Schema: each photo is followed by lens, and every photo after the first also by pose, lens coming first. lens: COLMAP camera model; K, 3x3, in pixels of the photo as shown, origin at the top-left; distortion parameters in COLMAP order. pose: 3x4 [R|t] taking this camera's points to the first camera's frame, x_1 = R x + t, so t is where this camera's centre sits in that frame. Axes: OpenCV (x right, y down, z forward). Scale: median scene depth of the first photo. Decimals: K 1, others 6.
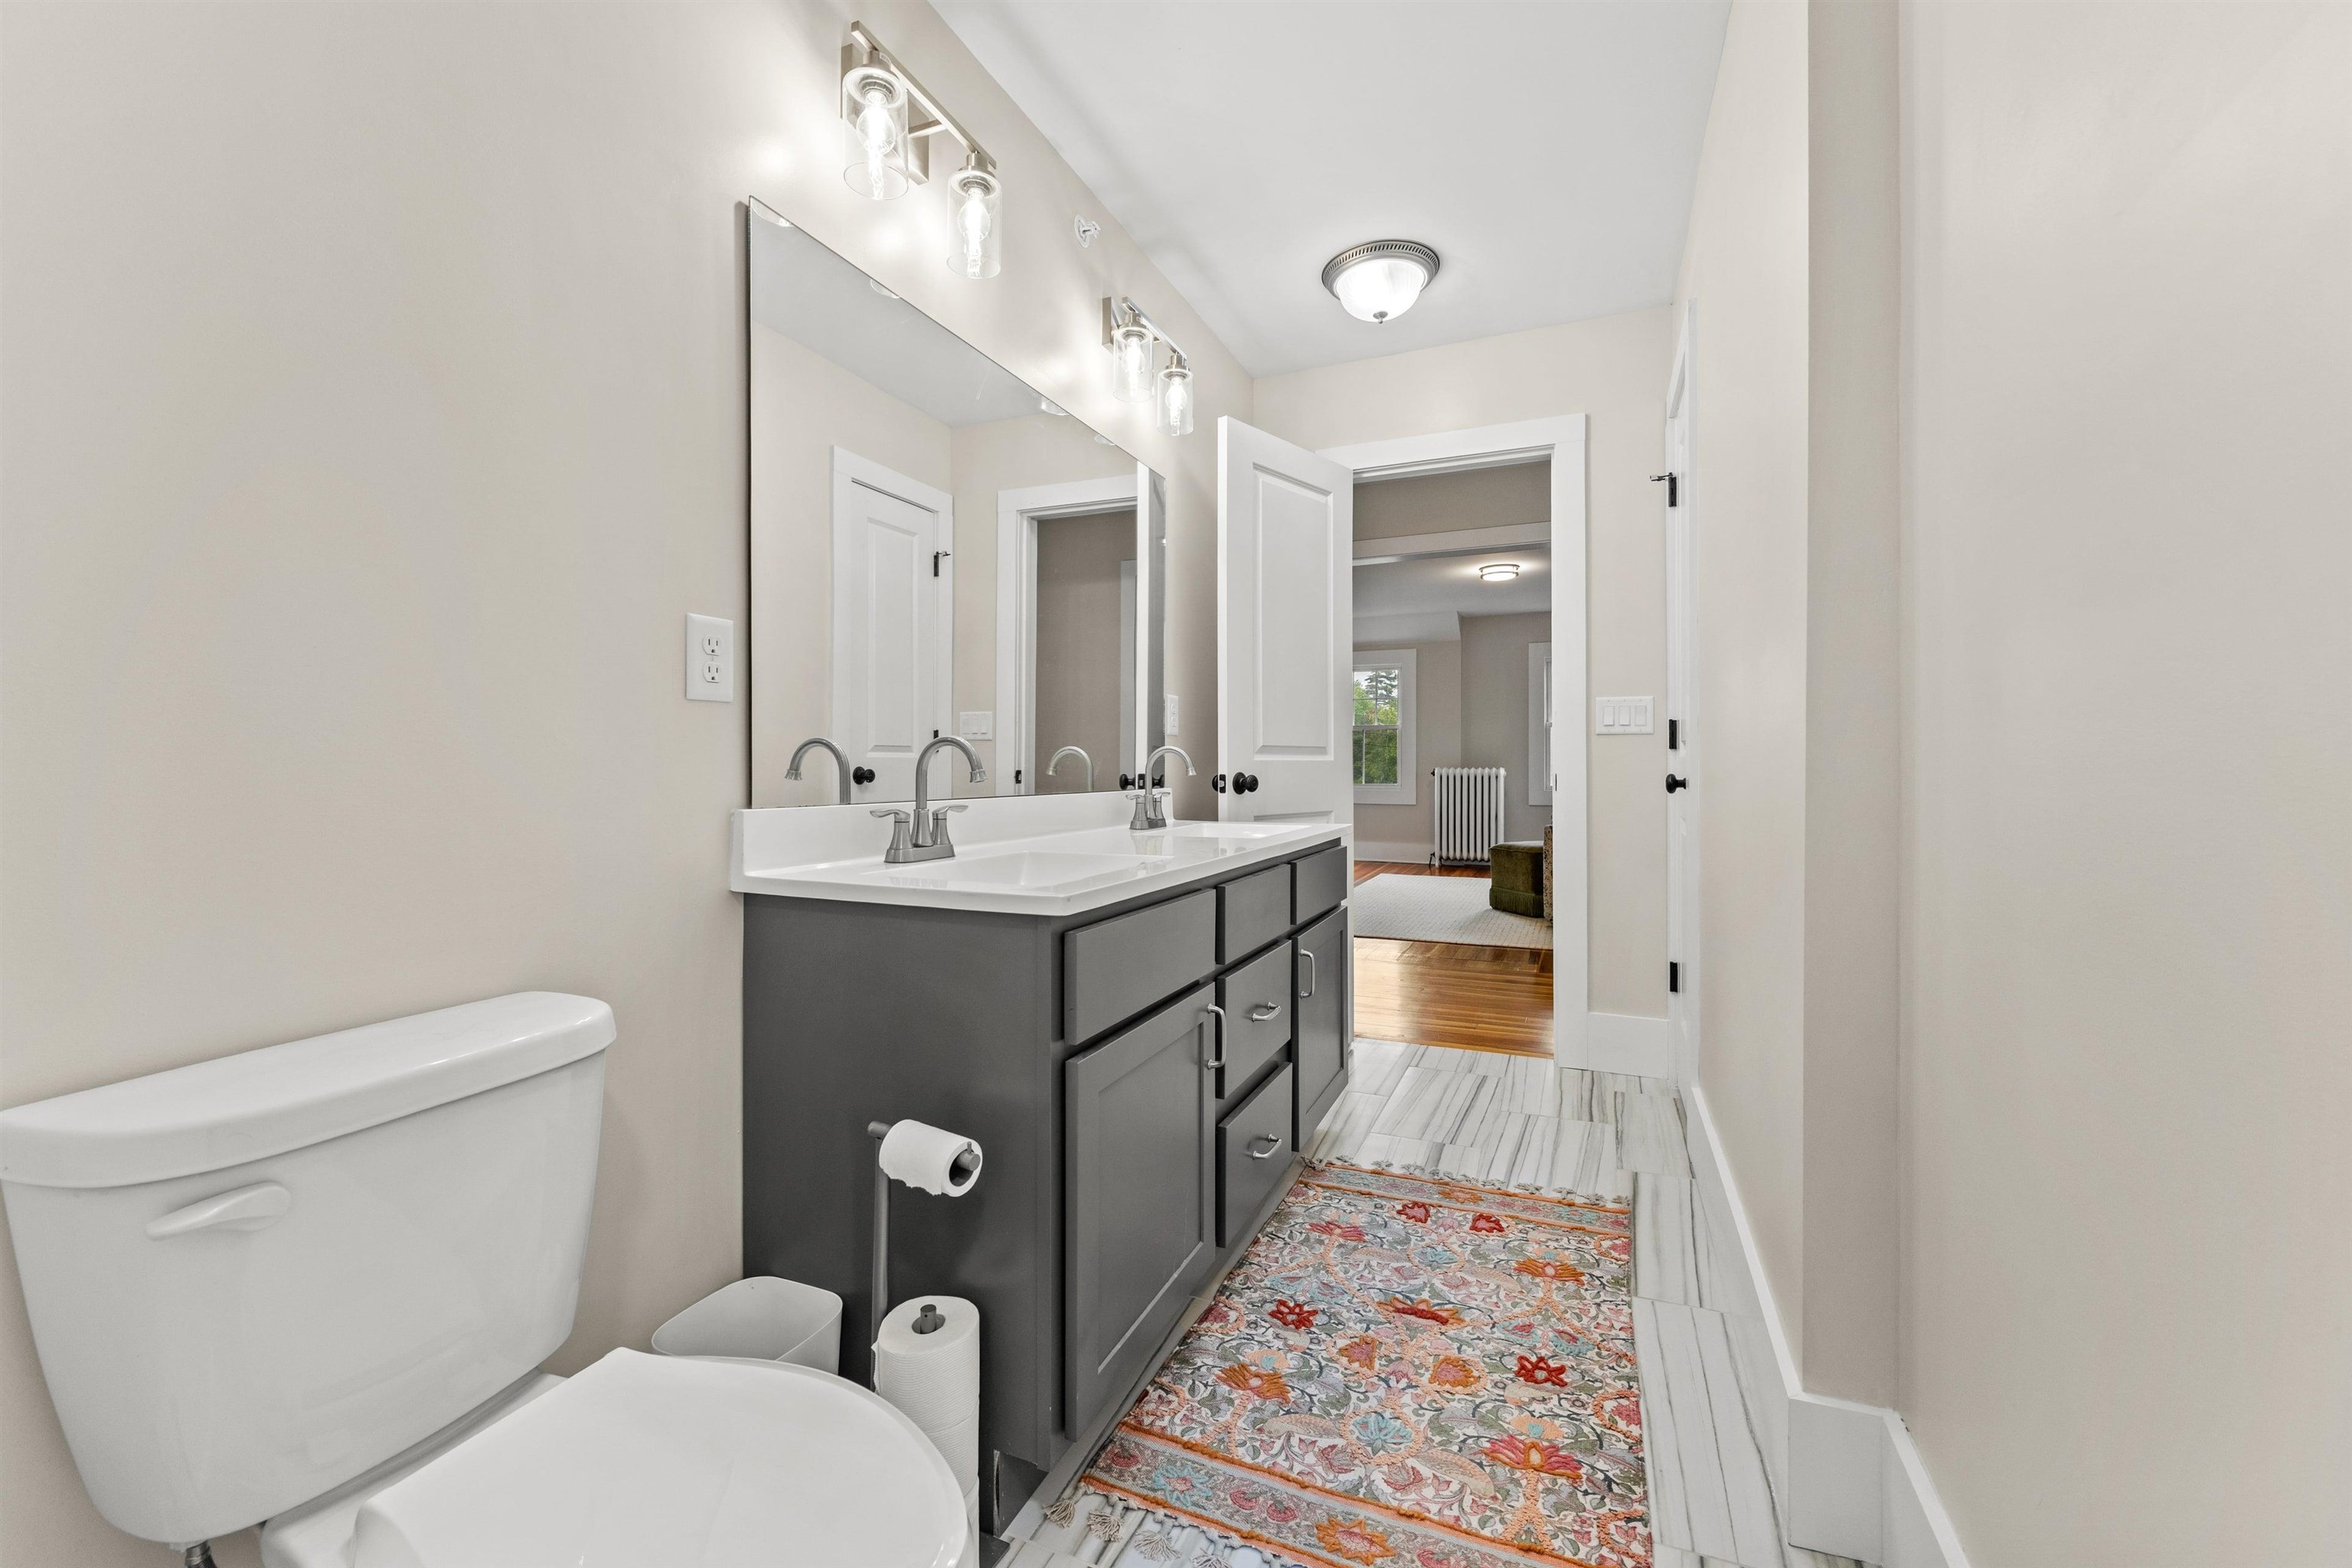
lens RADIAL K [[936.7, 0, 1187.7], [0, 936.7, 767.9], [0, 0, 1]] dist [-0.001629, -0.000927]
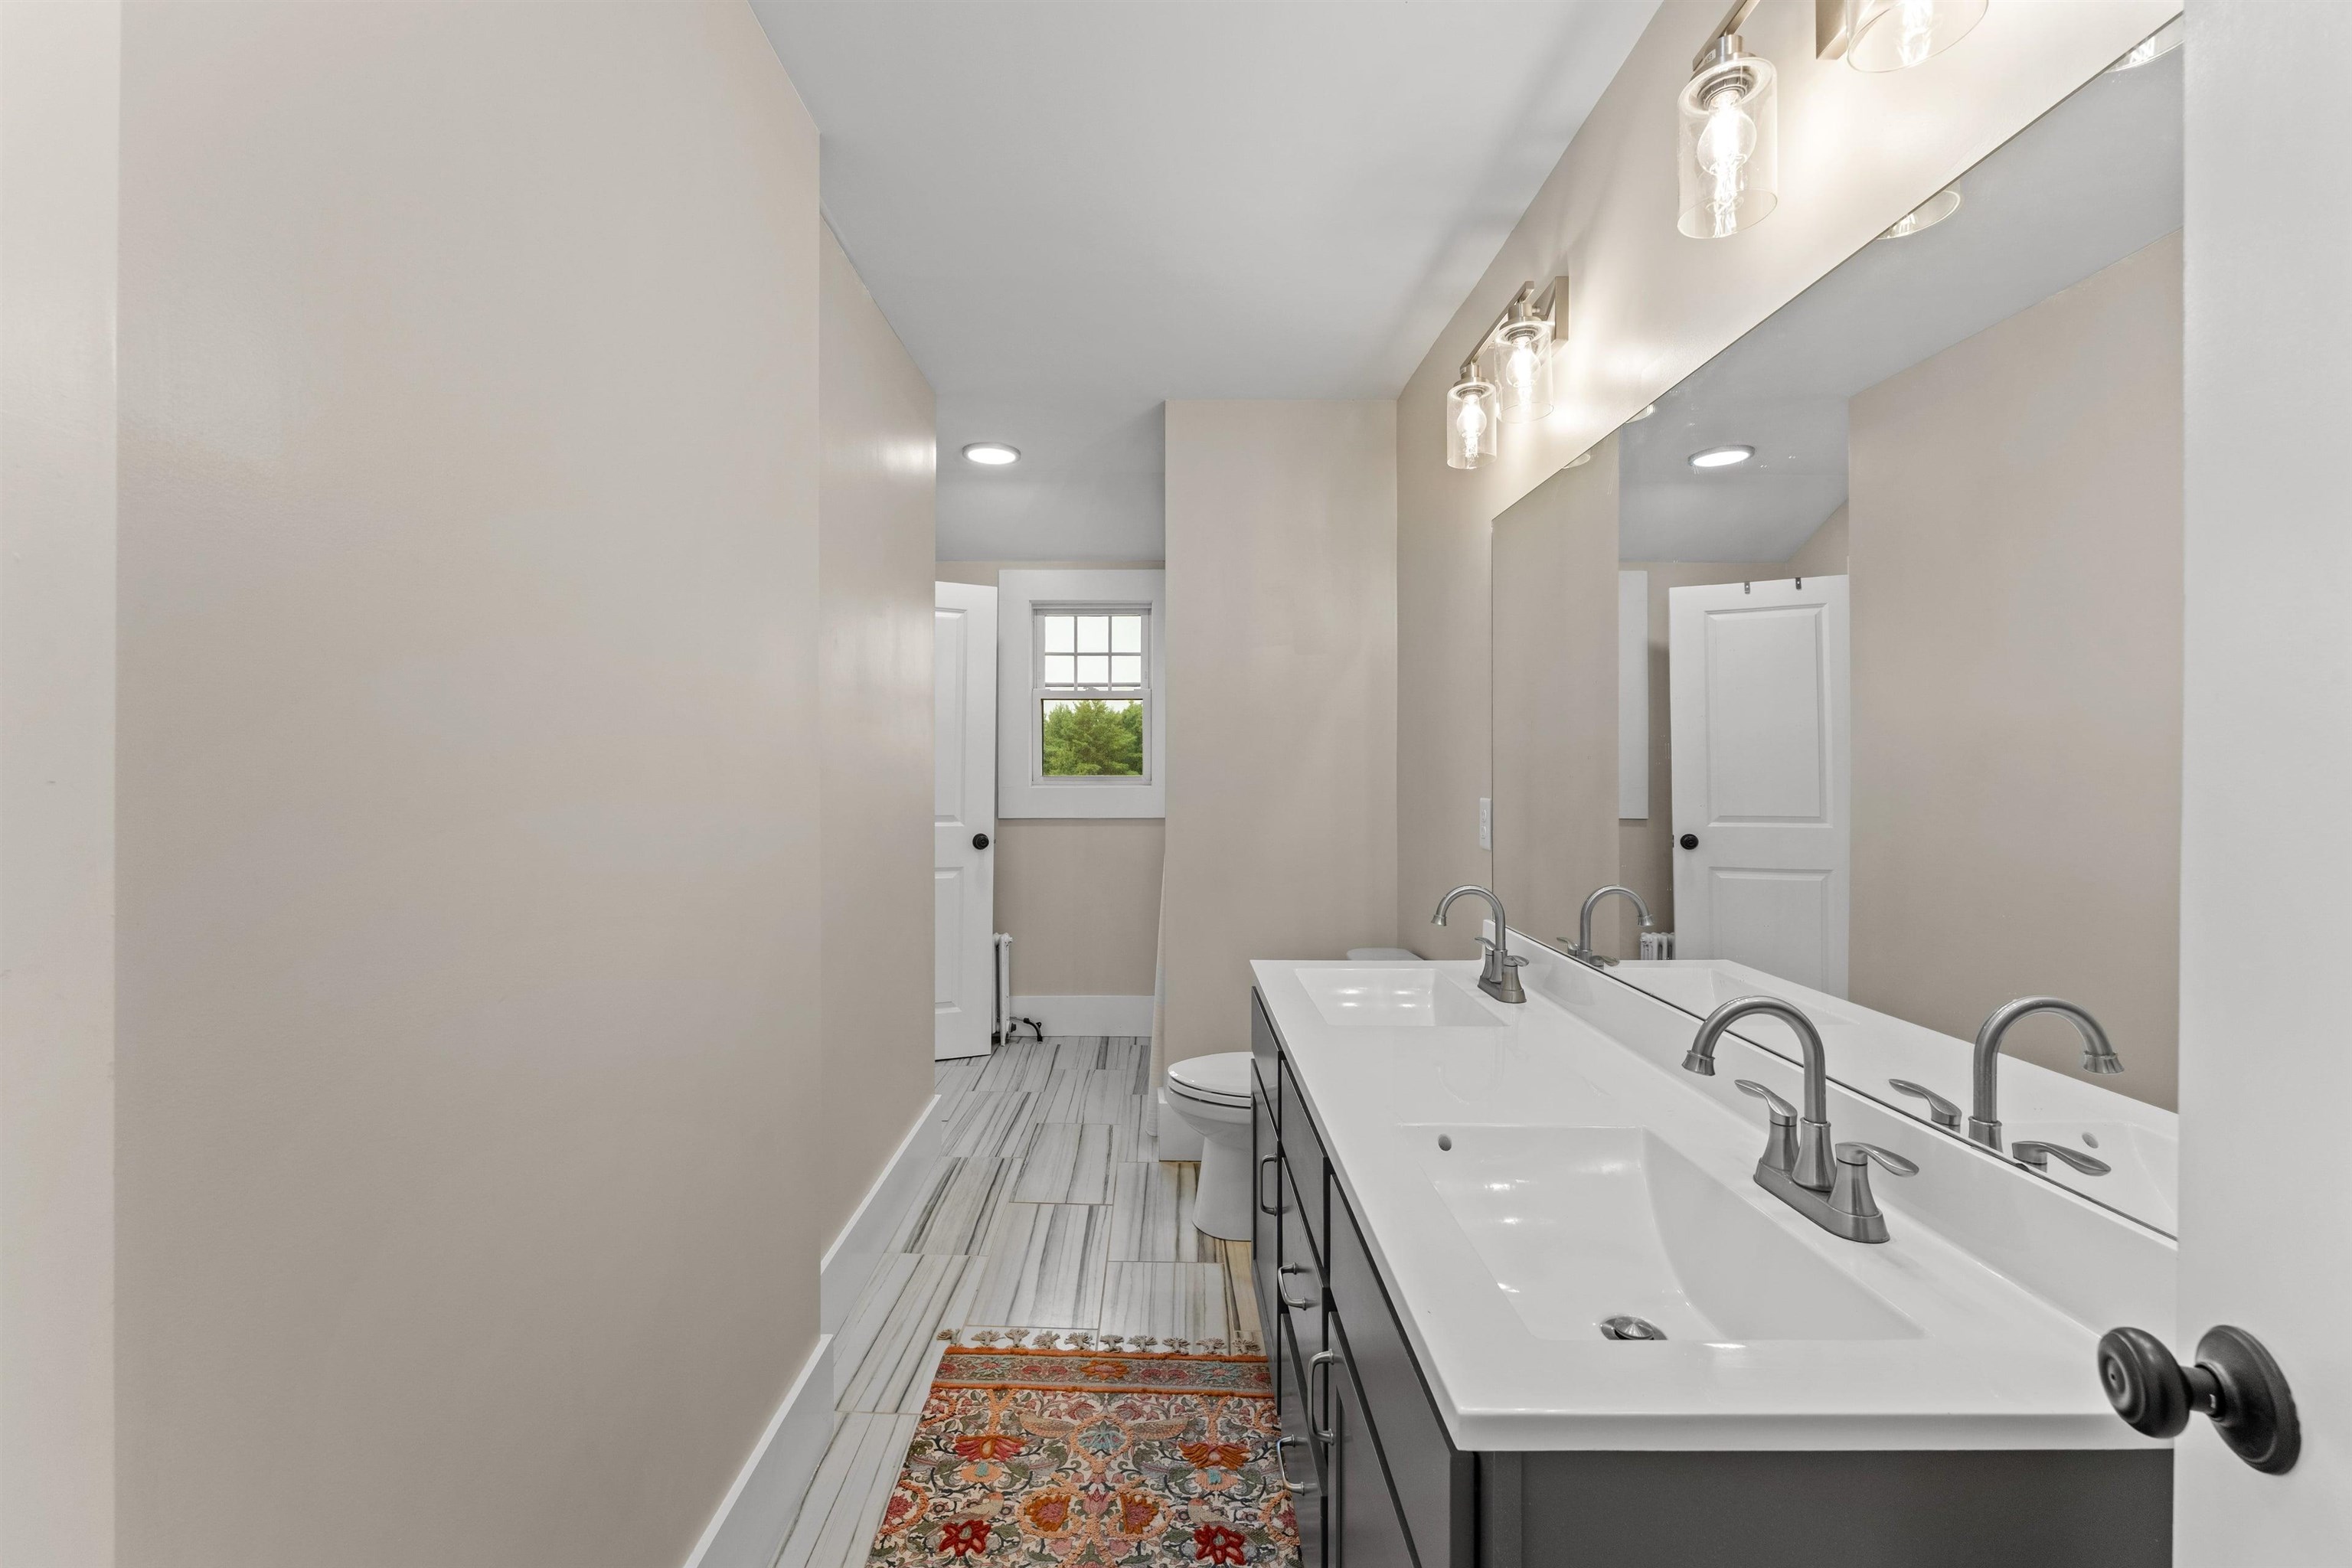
lens RADIAL K [[936.7, 0, 1182.4], [0, 936.7, 765.7], [0, 0, 1]] dist [-0.001629, -0.000927]
pose [[-0.909362, -0.007593, -0.415937, 0.607074], [-0.009392, 0.999953, 0.002279, -0.202983], [0.415900, 0.005979, -0.909391, 2.069458]]
